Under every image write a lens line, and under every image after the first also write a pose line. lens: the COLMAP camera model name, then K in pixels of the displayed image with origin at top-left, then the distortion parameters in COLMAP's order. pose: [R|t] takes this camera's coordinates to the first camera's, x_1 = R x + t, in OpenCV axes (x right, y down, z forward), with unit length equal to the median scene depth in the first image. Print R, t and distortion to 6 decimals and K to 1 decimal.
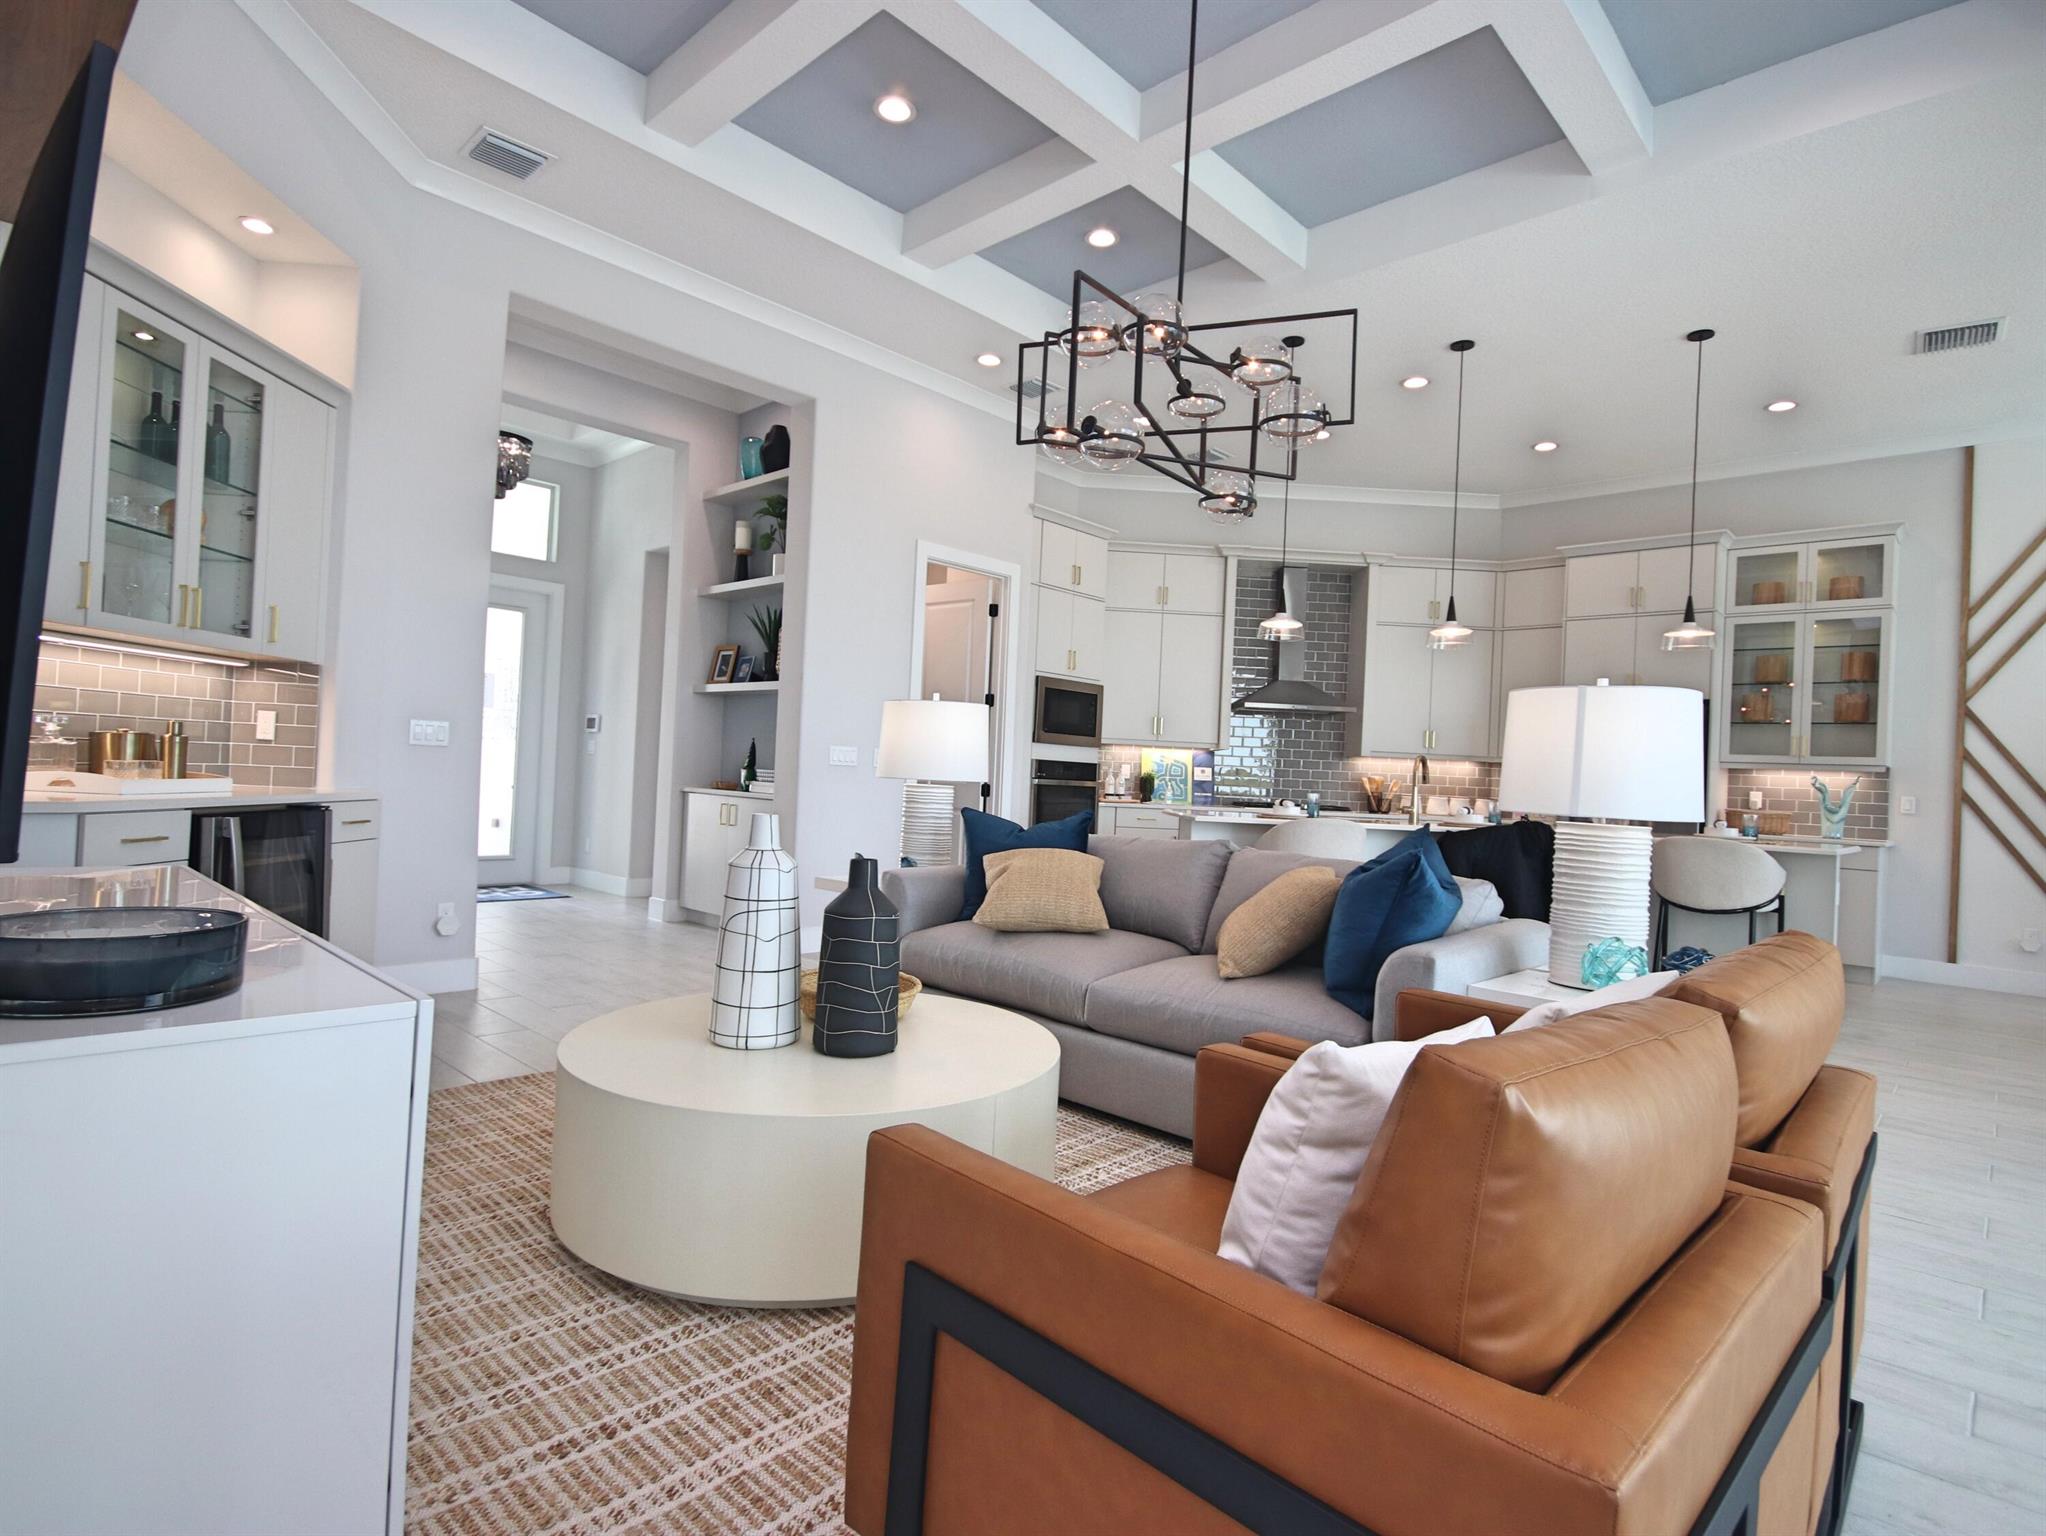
lens RADIAL K [[1054.8, 0, 1016.7], [0, 1054.8, 763.1], [0, 0, 1]] dist [0.001822, -0.001343]
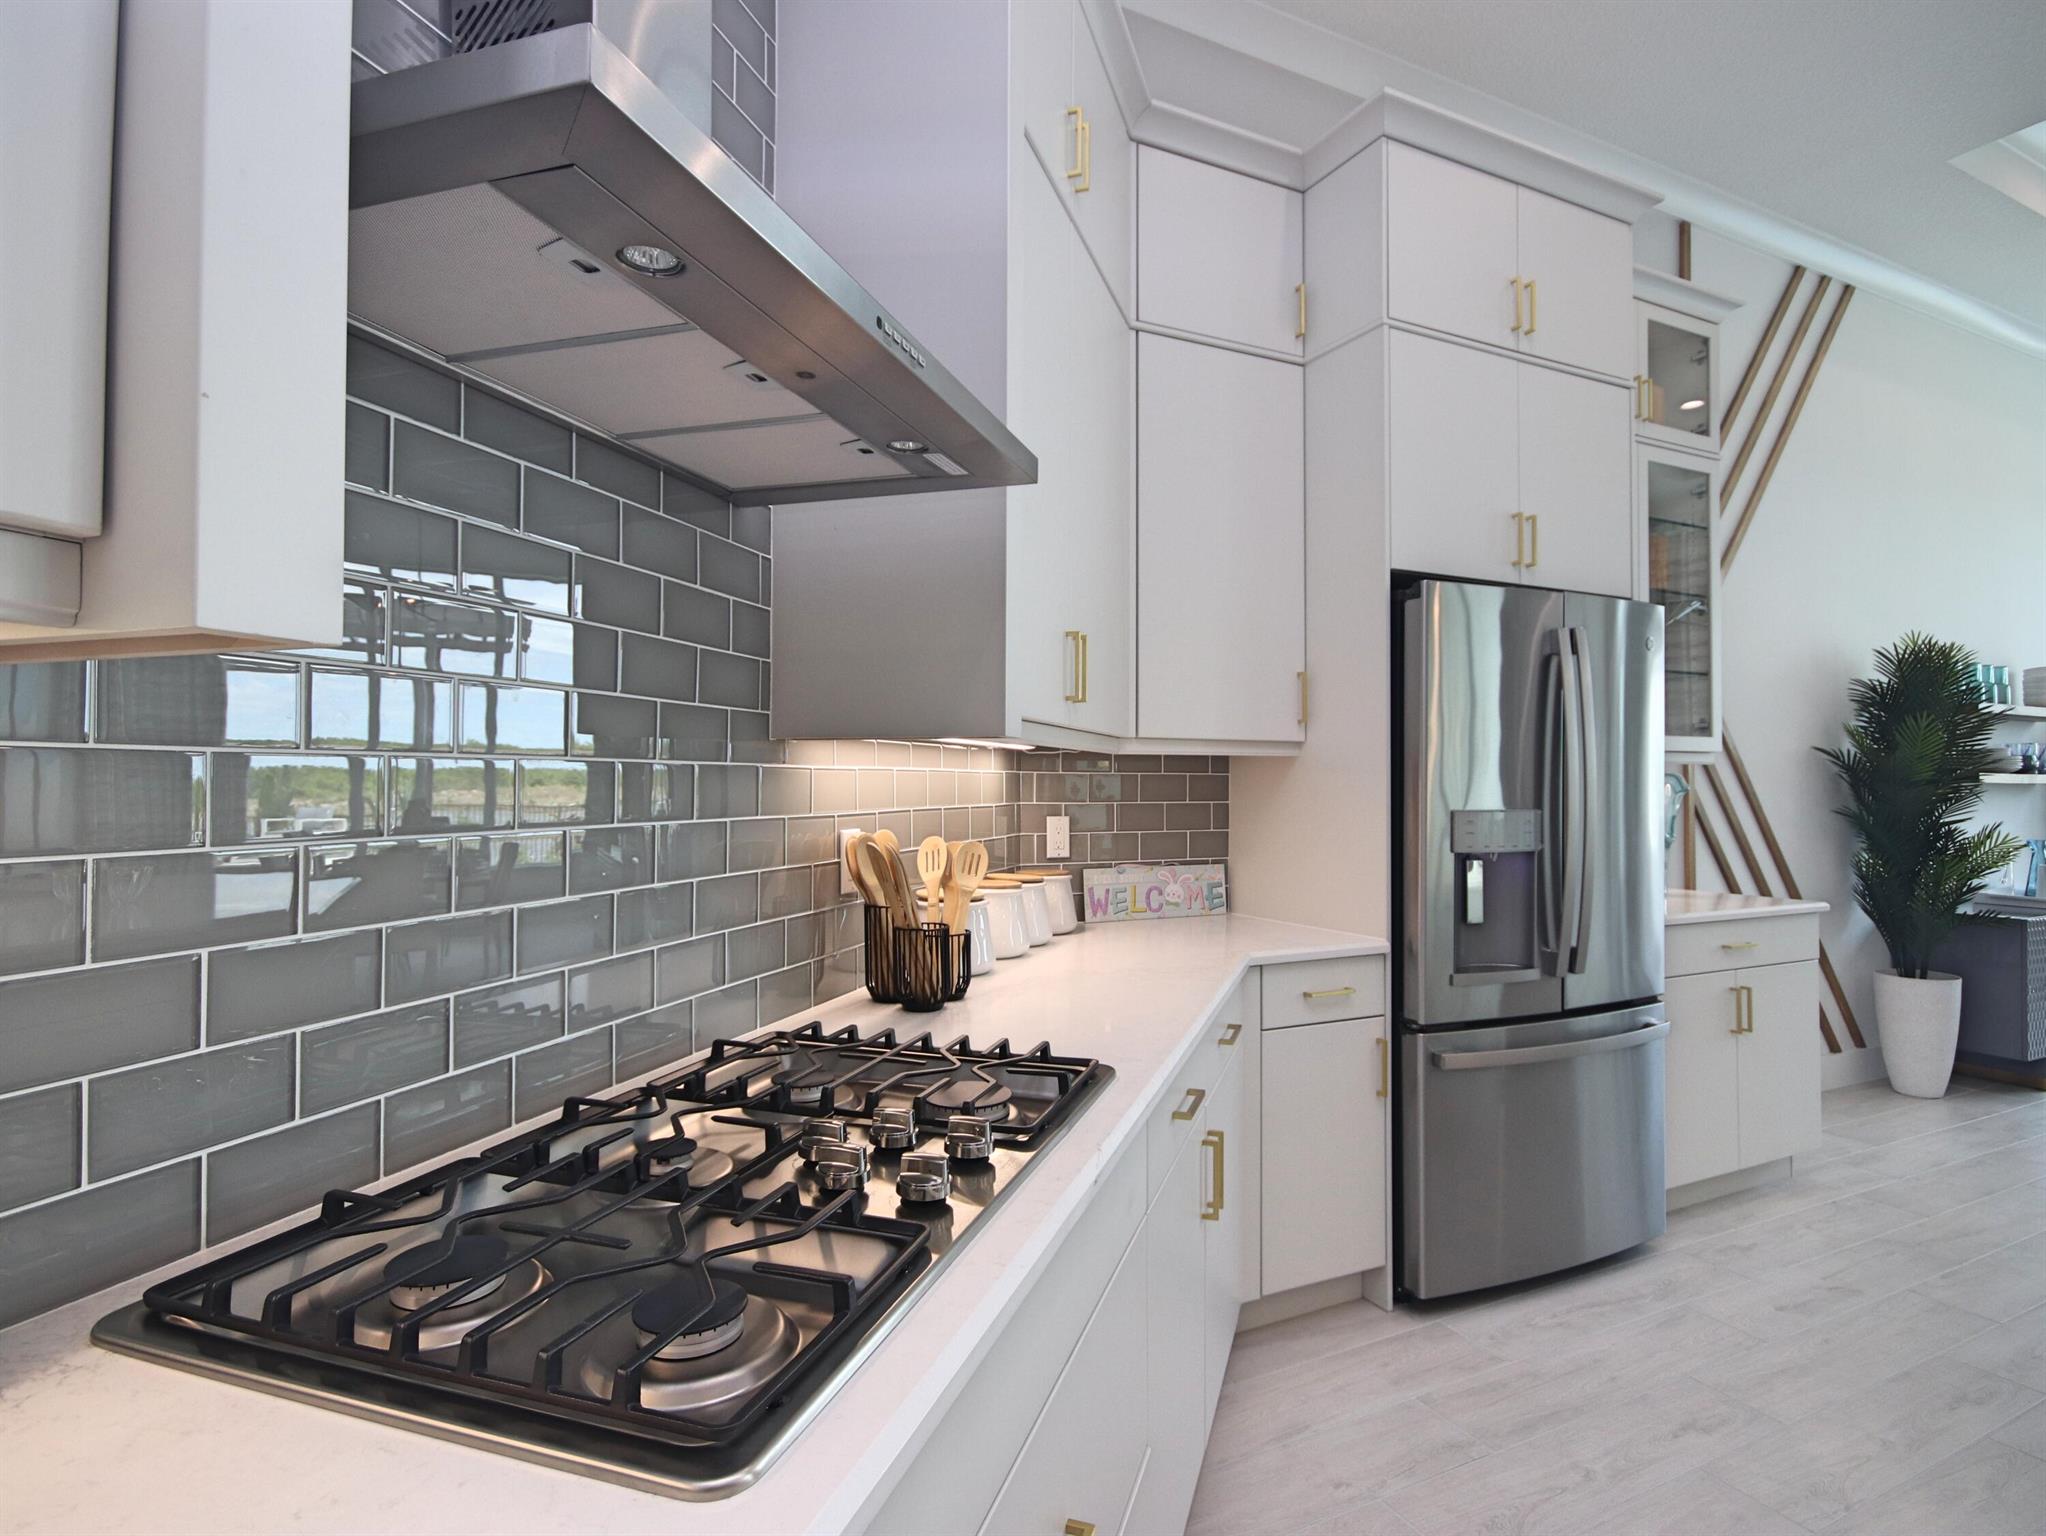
lens RADIAL K [[1076.0, 0, 1023.7], [0, 1076.0, 762.5], [0, 0, 1]] dist [0.001026, -0.000954]
pose [[0.344284, -0.026402, 0.938494, 0.166091], [0.006804, 0.999648, 0.025626, -0.007376], [-0.938841, -0.002437, 0.344343, 1.029791]]
